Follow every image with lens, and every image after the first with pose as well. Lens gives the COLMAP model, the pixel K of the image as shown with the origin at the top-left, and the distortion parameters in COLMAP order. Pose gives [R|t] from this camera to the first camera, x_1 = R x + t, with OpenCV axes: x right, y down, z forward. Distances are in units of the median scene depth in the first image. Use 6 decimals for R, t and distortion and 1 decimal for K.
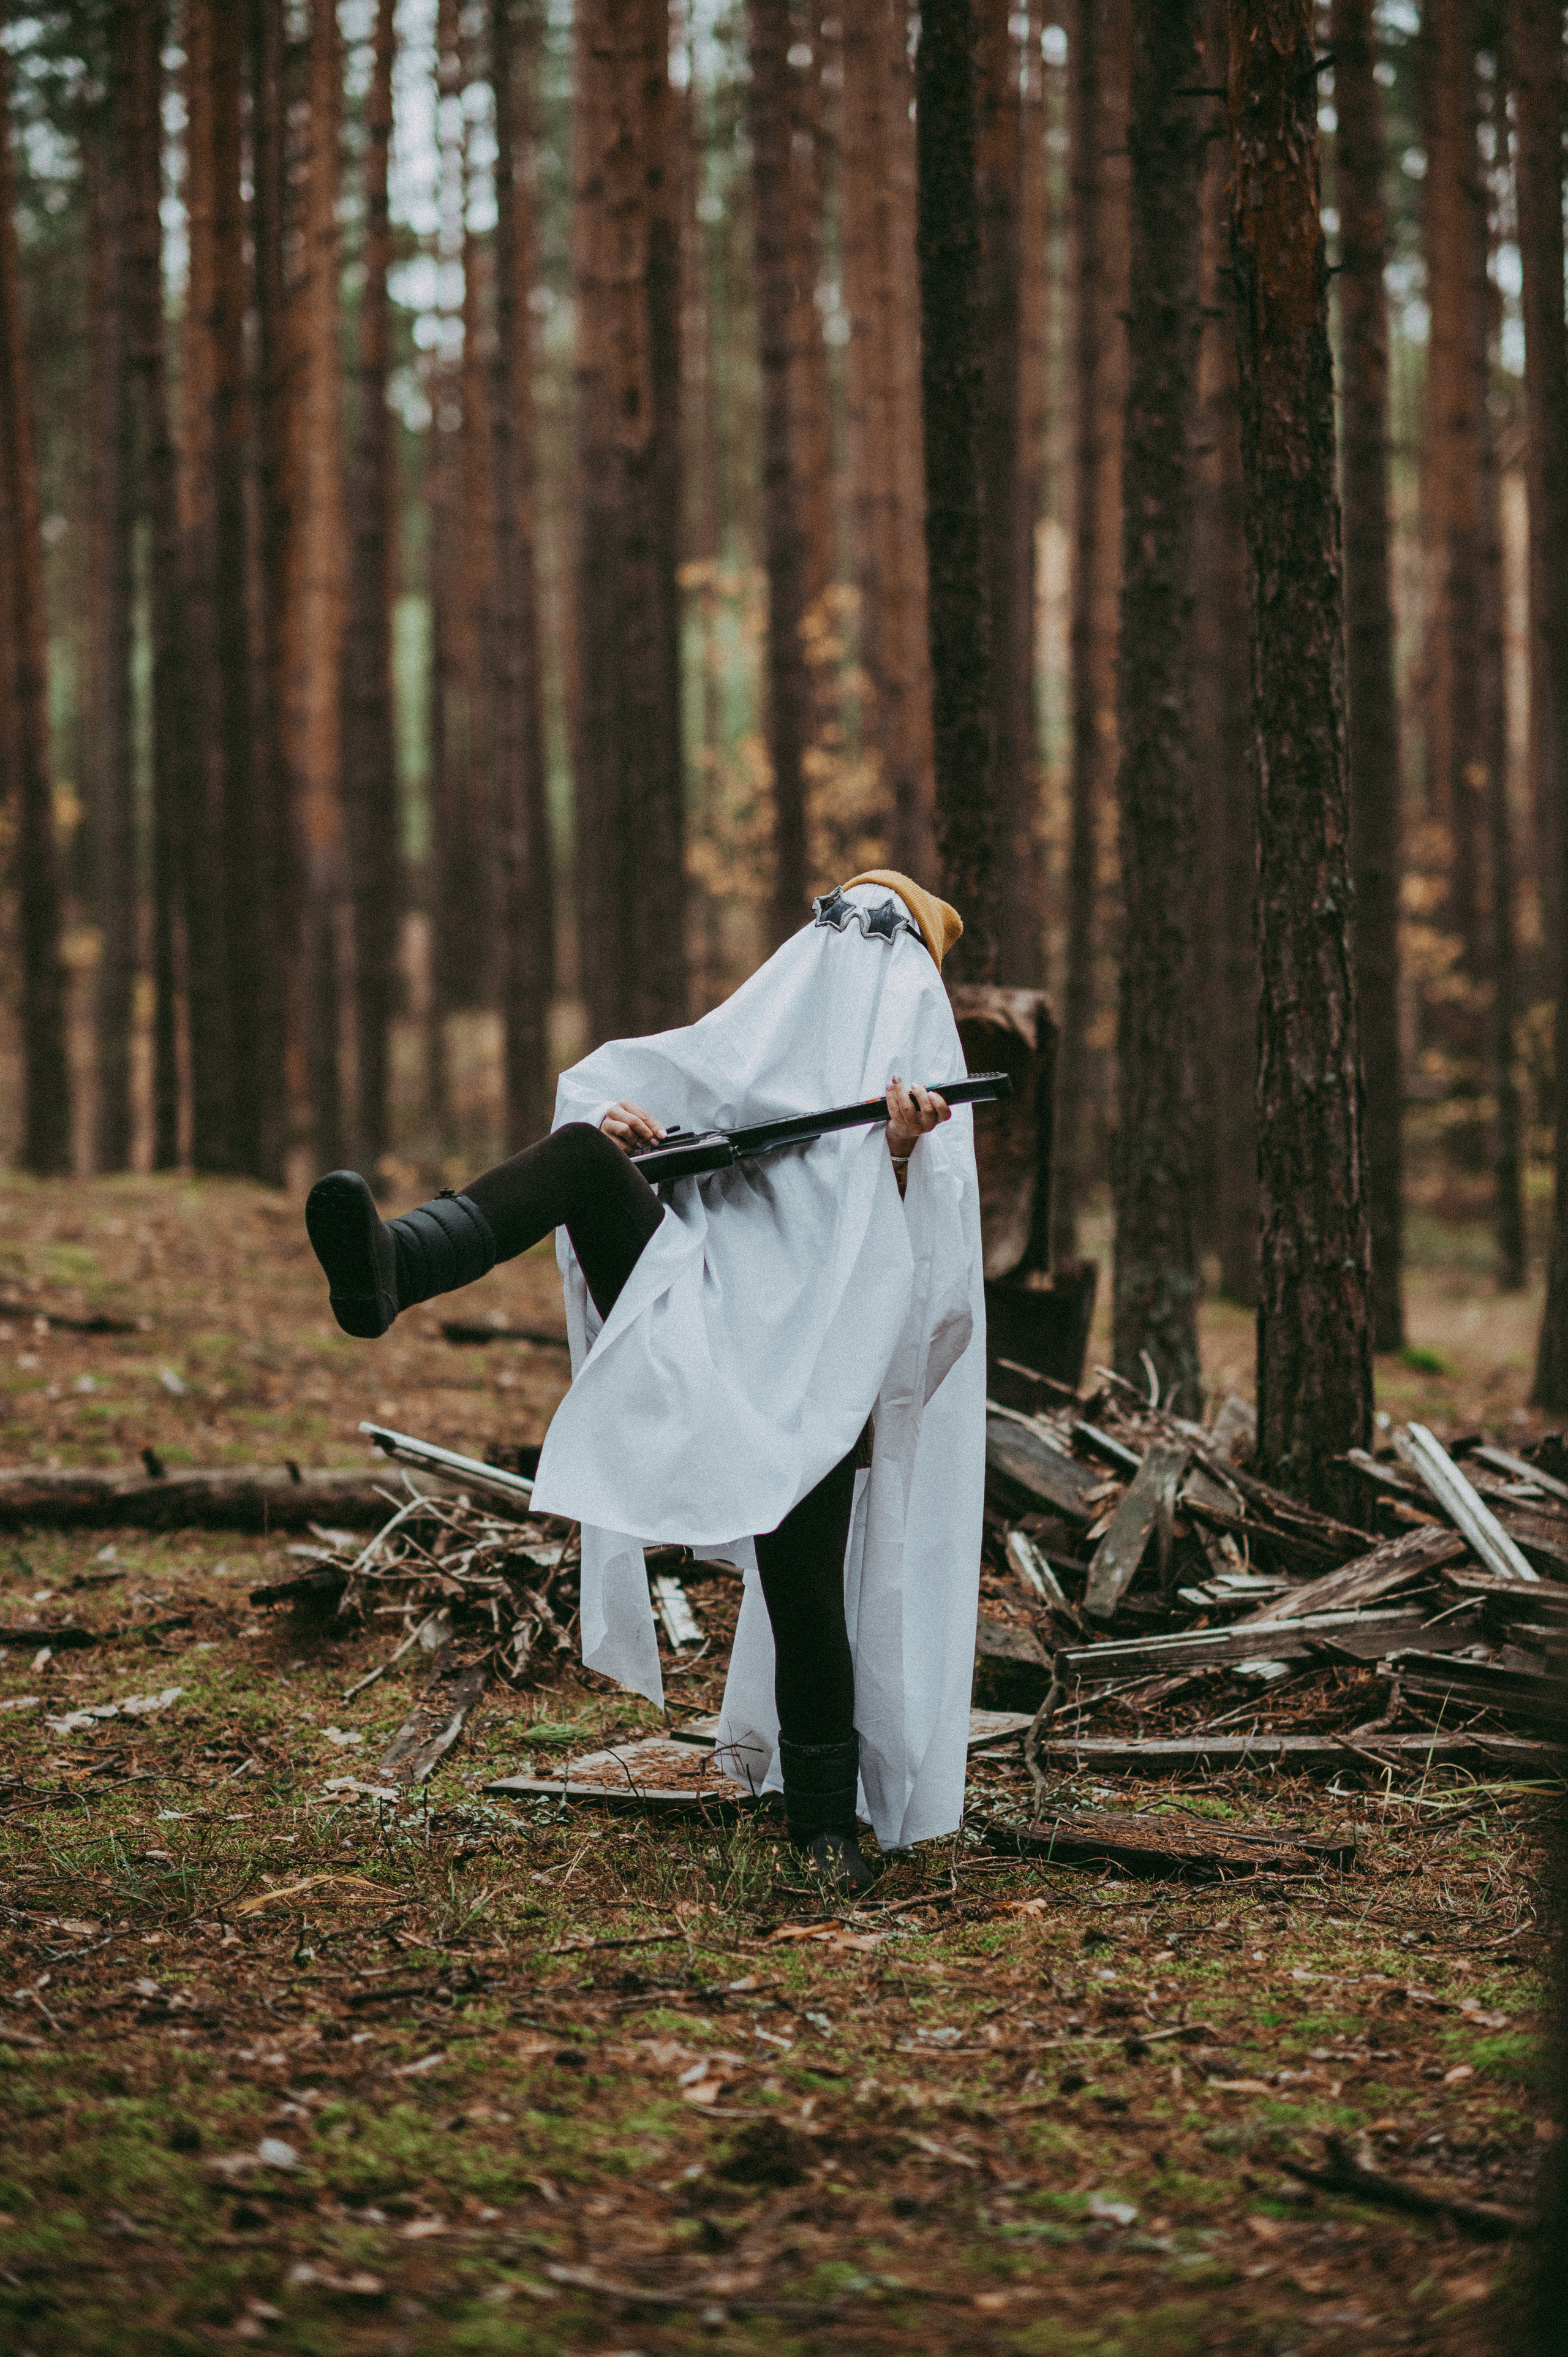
lens RADIAL K [[5819.9, 0, 784.0], [0, 5819.9, 1178.5], [0, 0, 1]] dist [-0.134188, -0.536432]
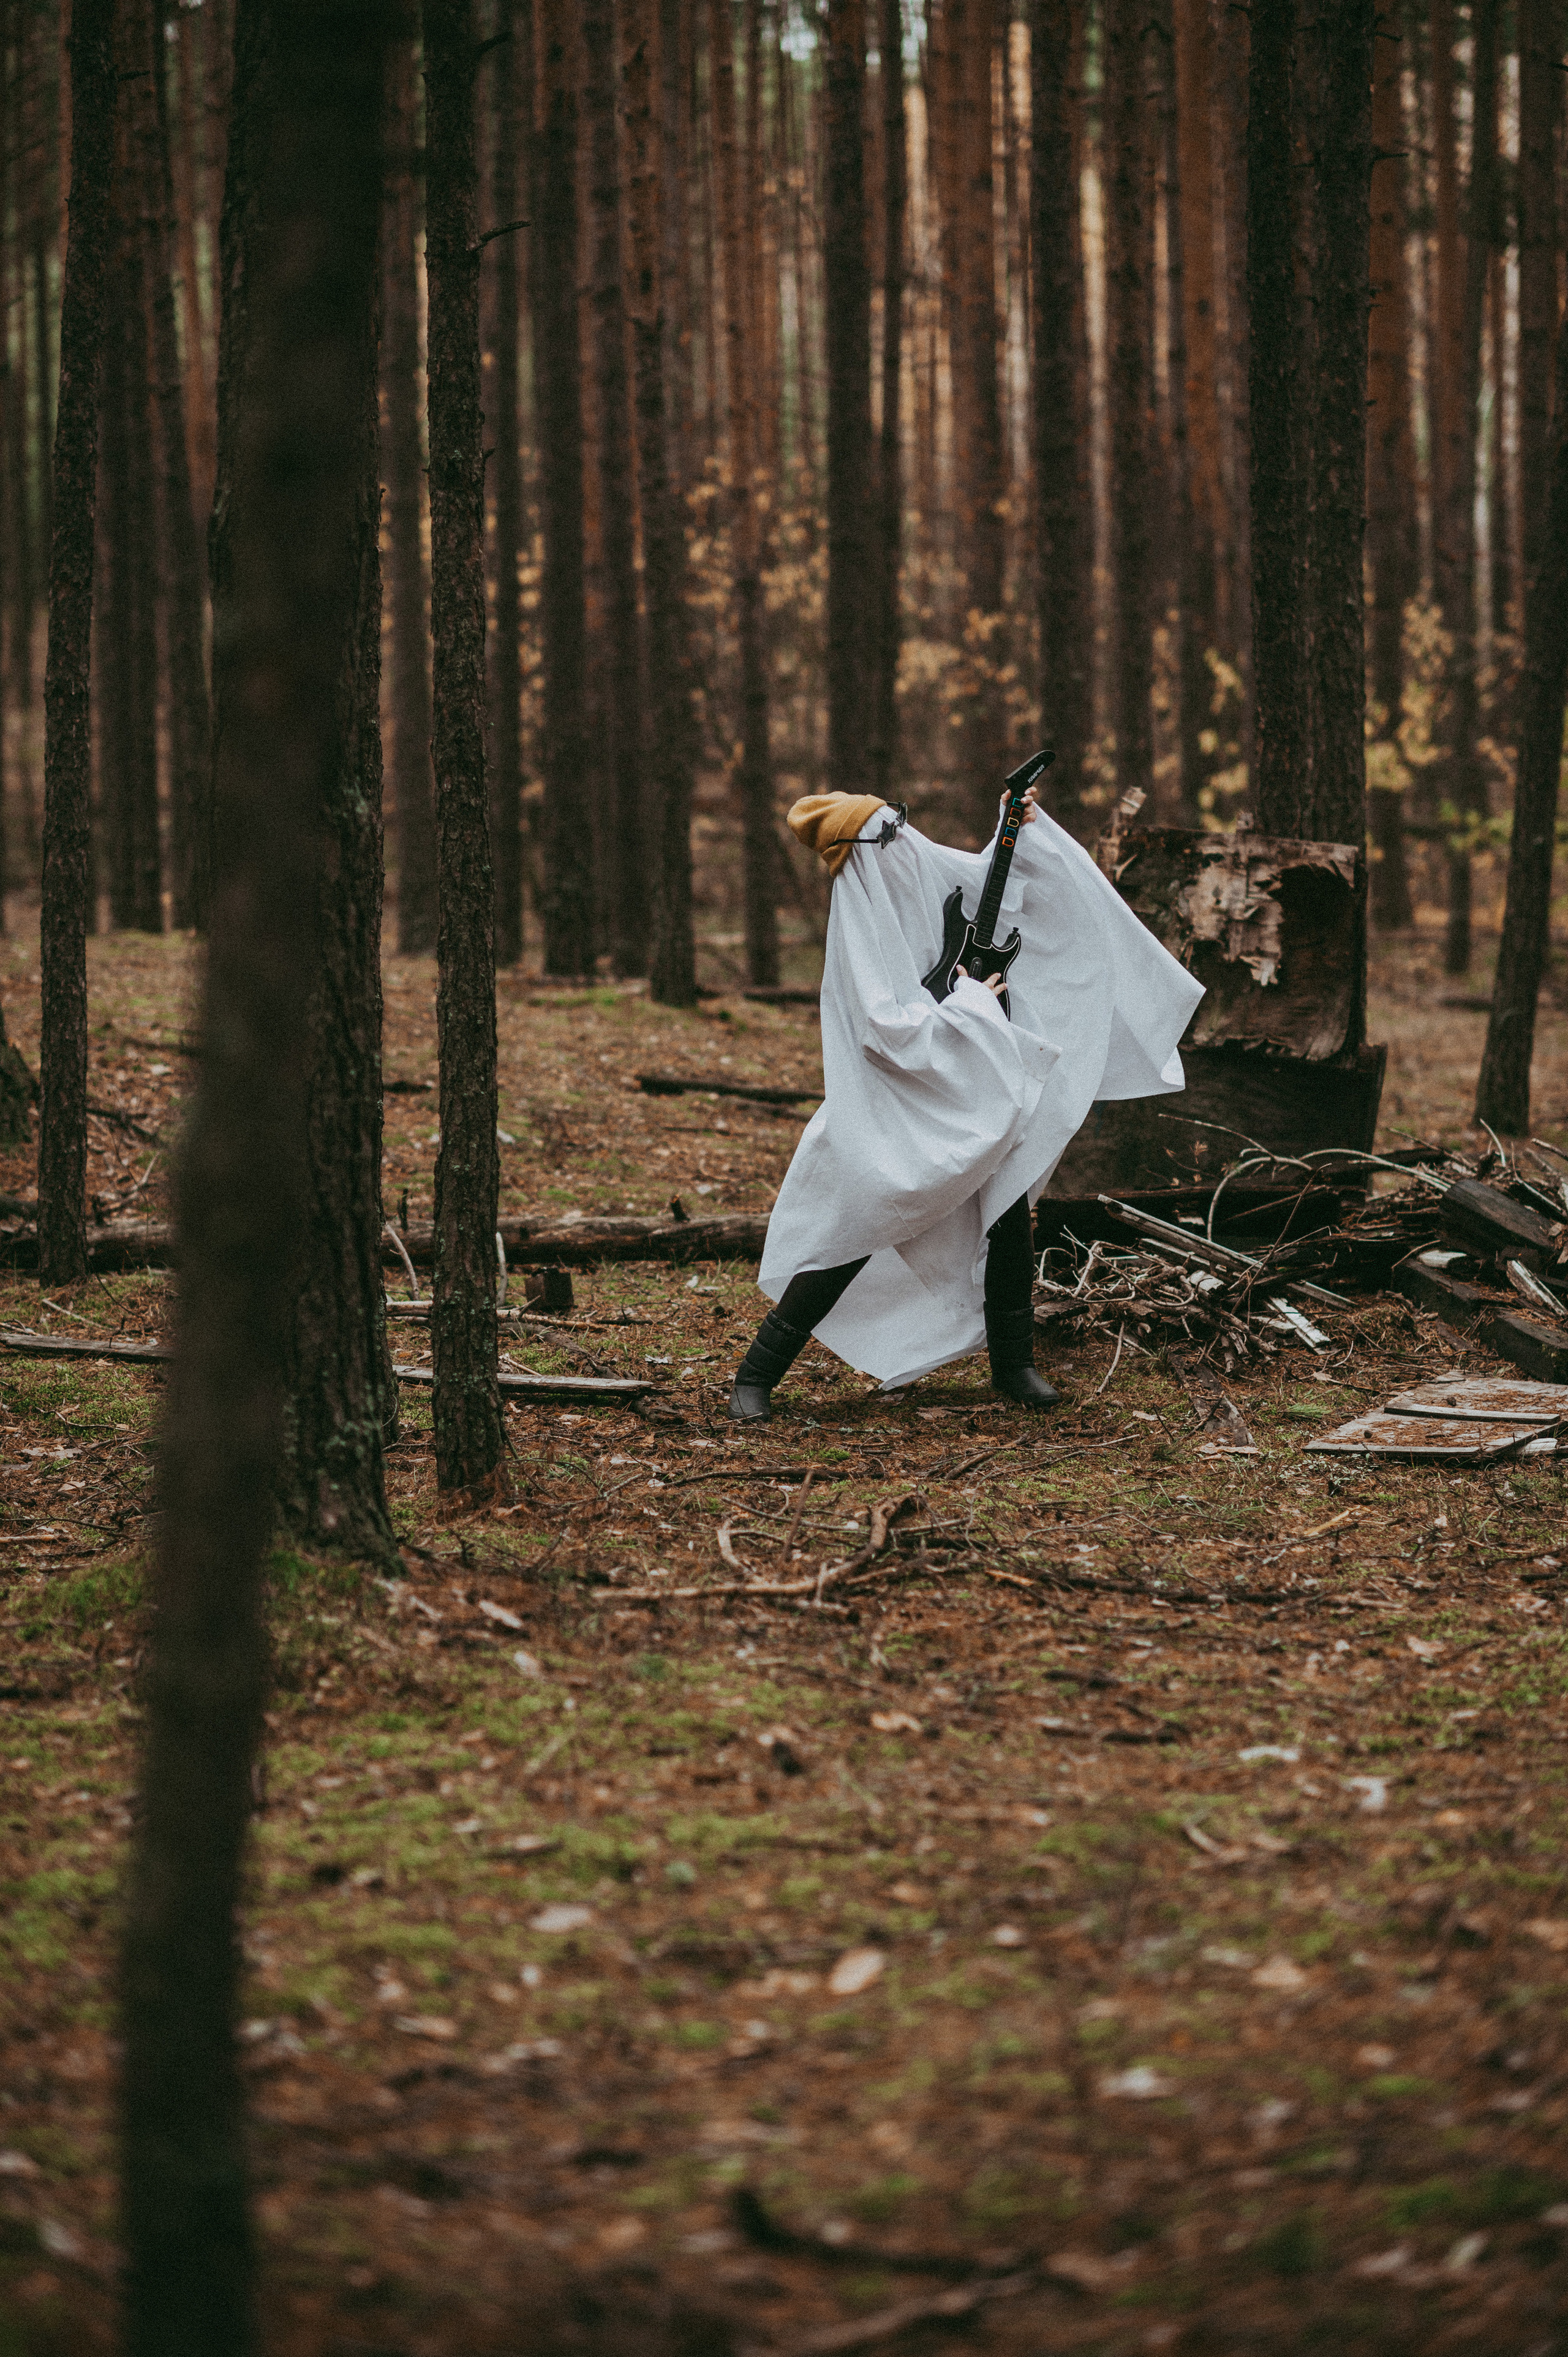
lens RADIAL K [[6017.9, 0, 784.0], [0, 6017.9, 1178.5], [0, 0, 1]] dist [0.011184, -0.068328]
pose [[0.987278, -0.016765, 0.158118, -0.358031], [0.007130, 0.998093, 0.061308, -0.048887], [-0.158845, -0.059400, 0.985515, -0.402548]]
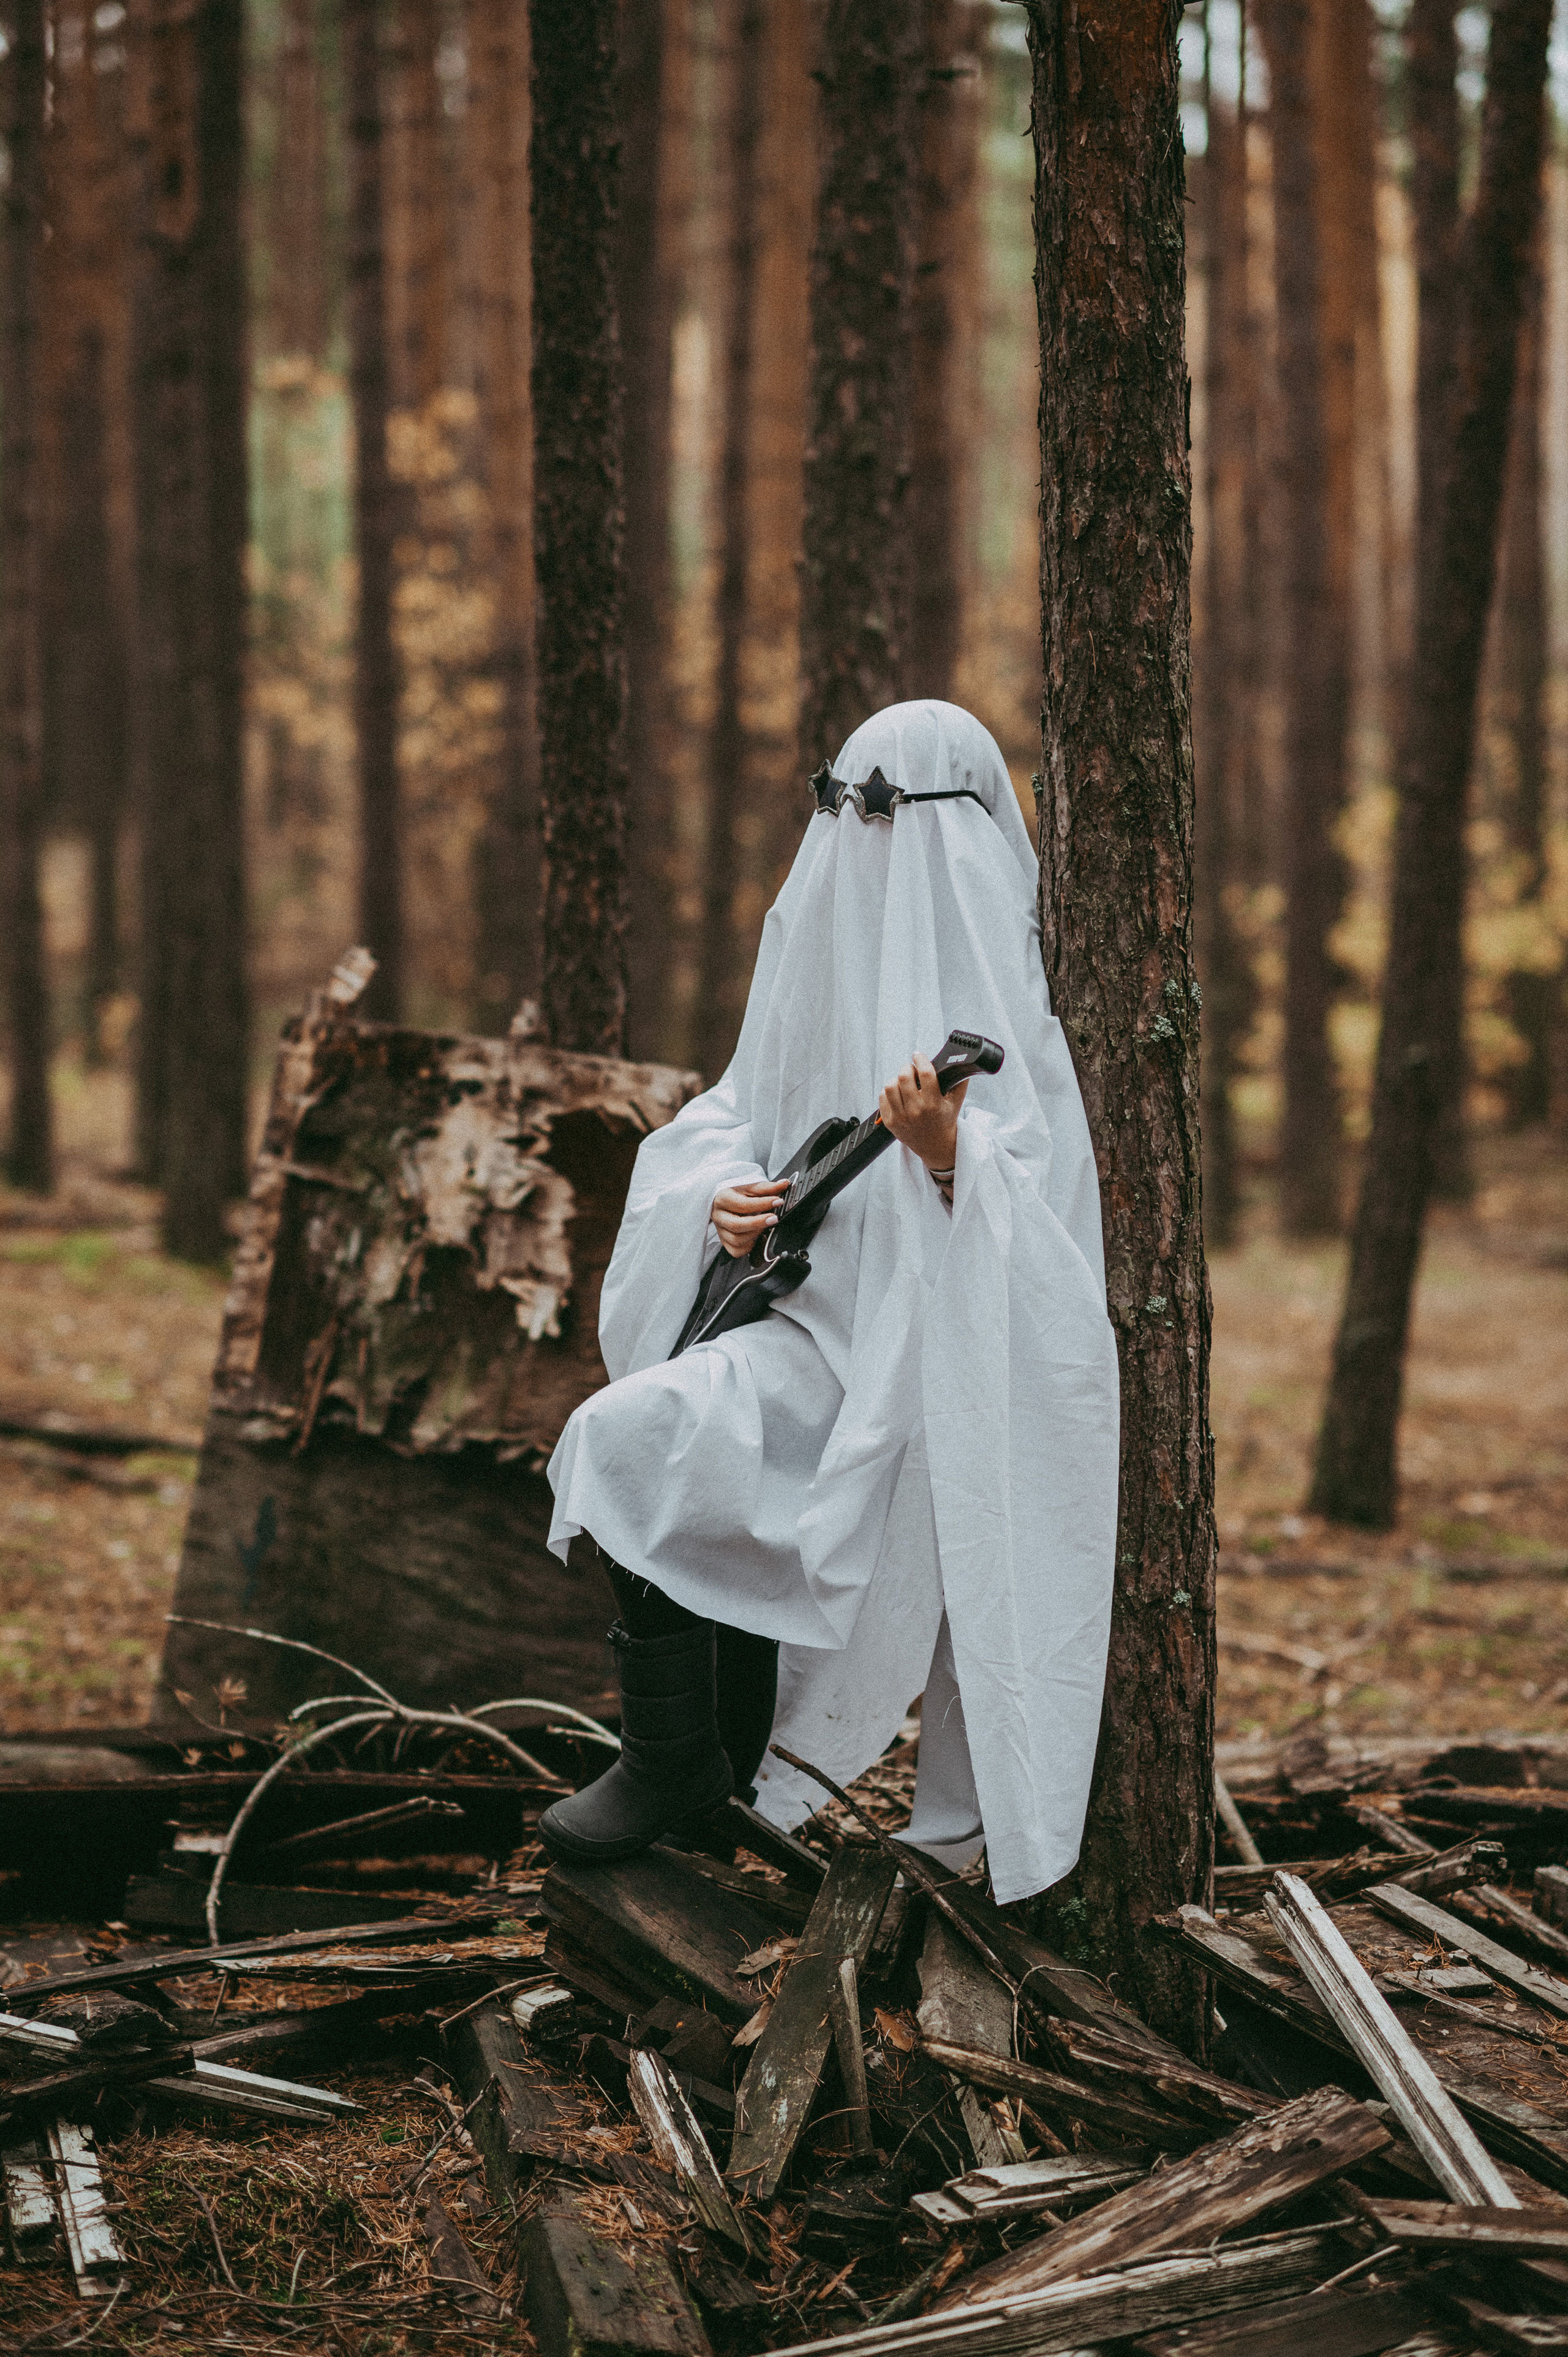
lens RADIAL K [[5819.9, 0, 784.0], [0, 5819.9, 1178.5], [0, 0, 1]] dist [-0.134188, -0.536432]
pose [[0.997754, 0.014324, 0.065439, 0.012982], [-0.016790, 0.999163, 0.037289, -0.053336], [-0.064850, -0.038304, 0.997160, 0.381981]]
